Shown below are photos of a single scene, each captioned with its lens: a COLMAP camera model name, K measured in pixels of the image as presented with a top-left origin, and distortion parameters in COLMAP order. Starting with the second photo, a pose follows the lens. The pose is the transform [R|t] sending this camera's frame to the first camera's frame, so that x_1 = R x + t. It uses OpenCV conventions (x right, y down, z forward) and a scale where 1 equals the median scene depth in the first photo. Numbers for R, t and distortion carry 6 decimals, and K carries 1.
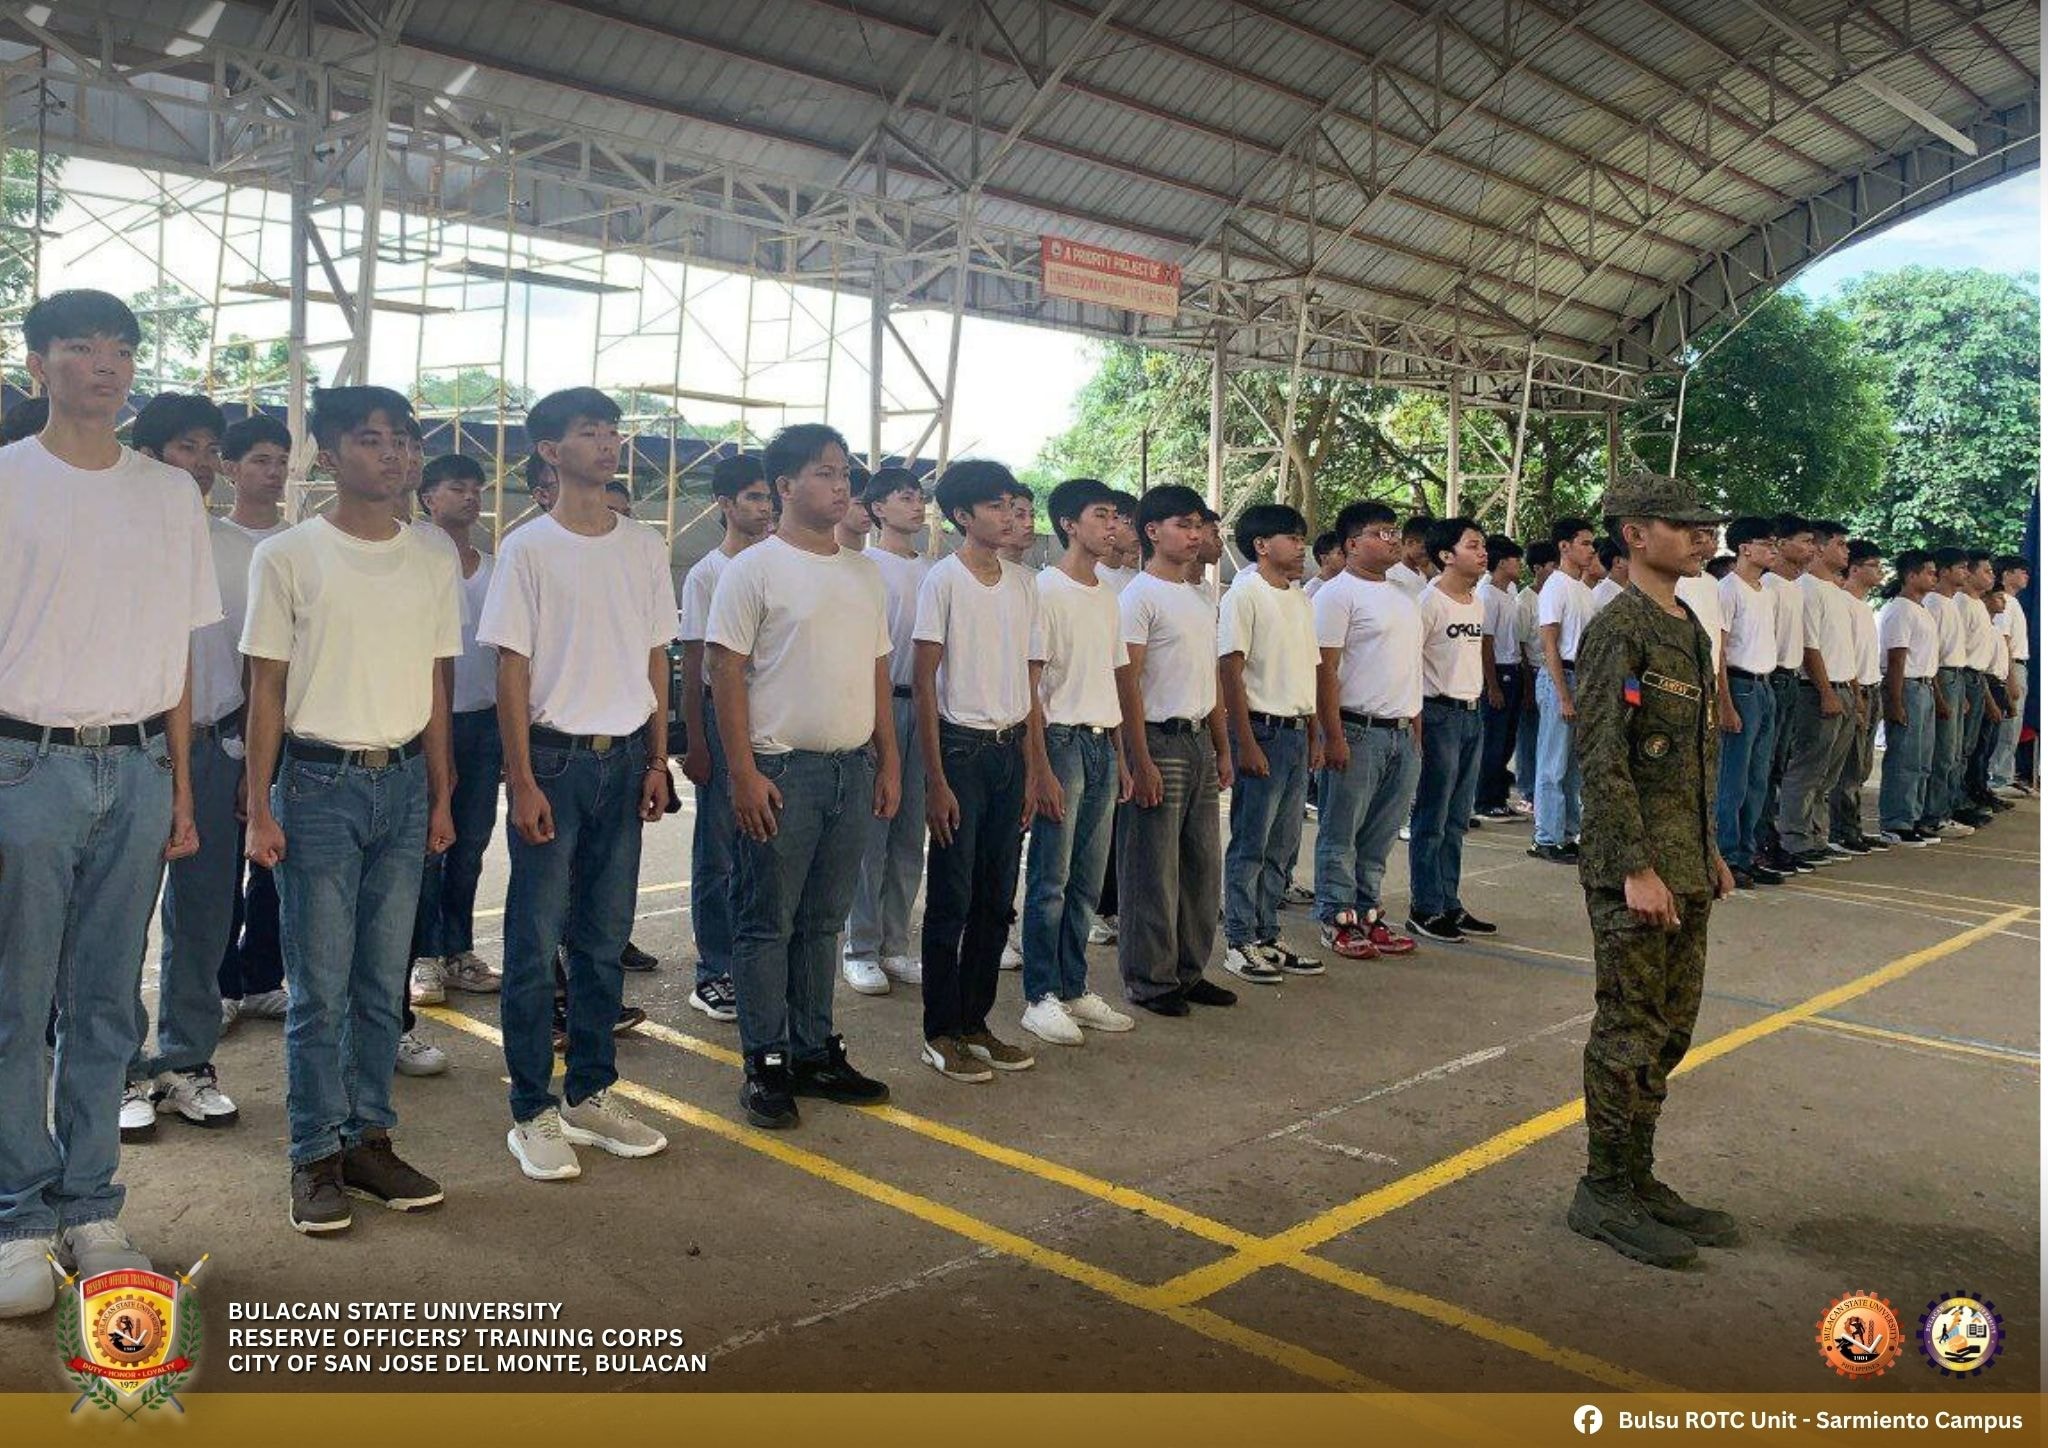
lens RADIAL K [[1812.1, 0, 1022.6], [0, 1812.1, 690.2], [0, 0, 1]] dist [-0.000475, -0.133466]
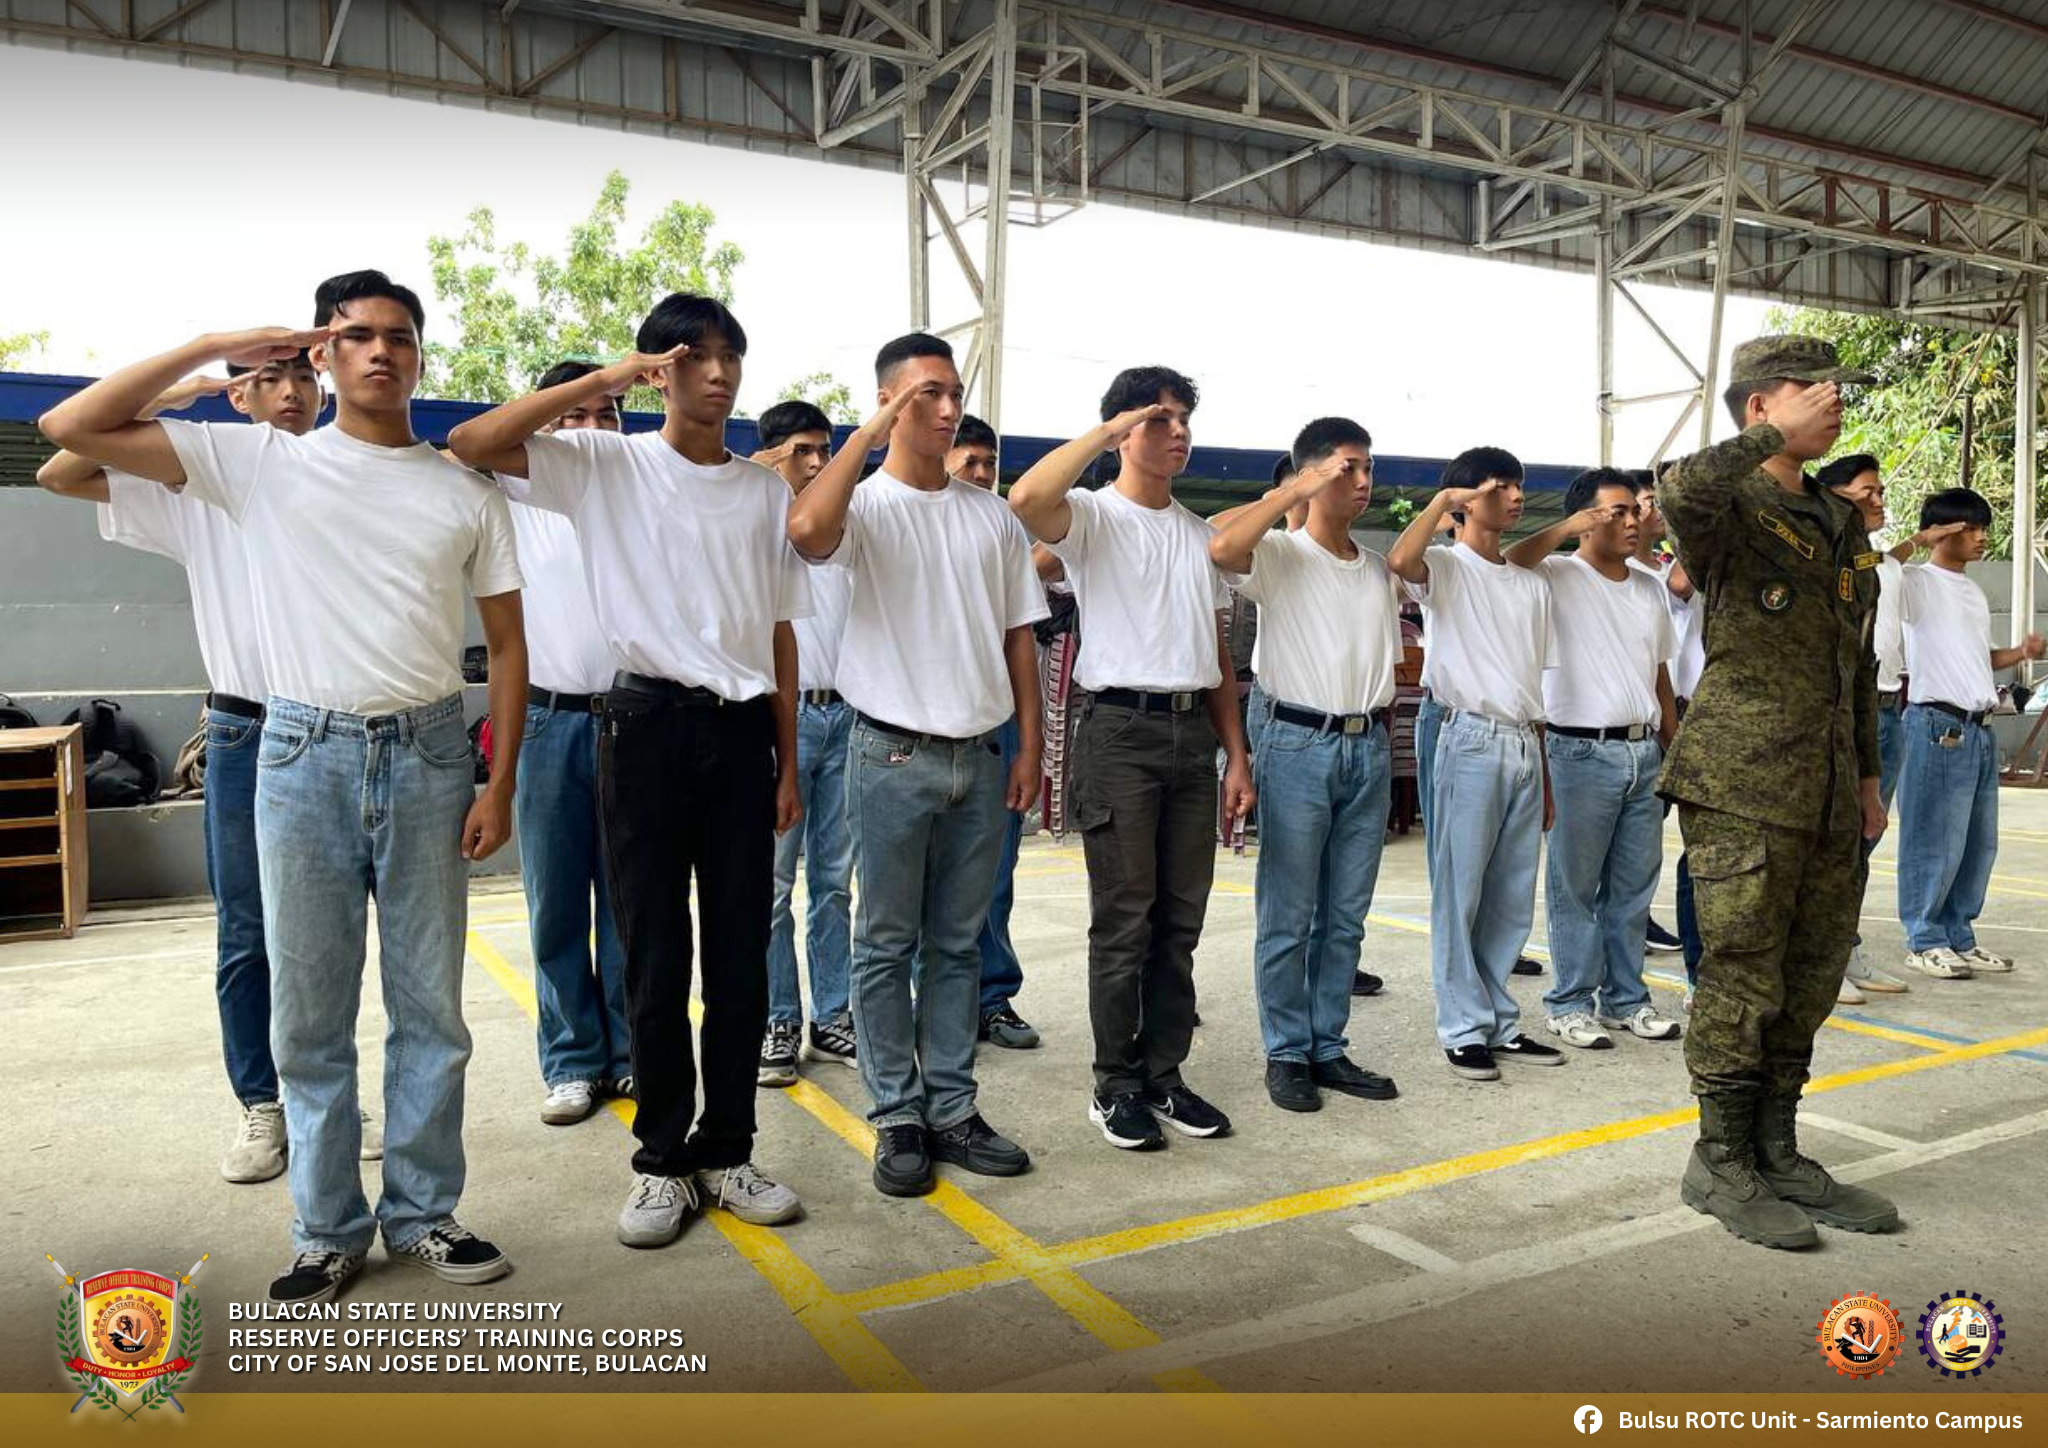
lens RADIAL K [[1584.0, 0, 1024.0], [0, 1584.0, 724.0], [0, 0, 1]] dist [0.000549, 0.000275]
pose [[0.946950, -0.014499, -0.321054, -0.101019], [0.007454, 0.999704, -0.023162, 0.001388], [0.321295, 0.019540, 0.946778, 0.266566]]
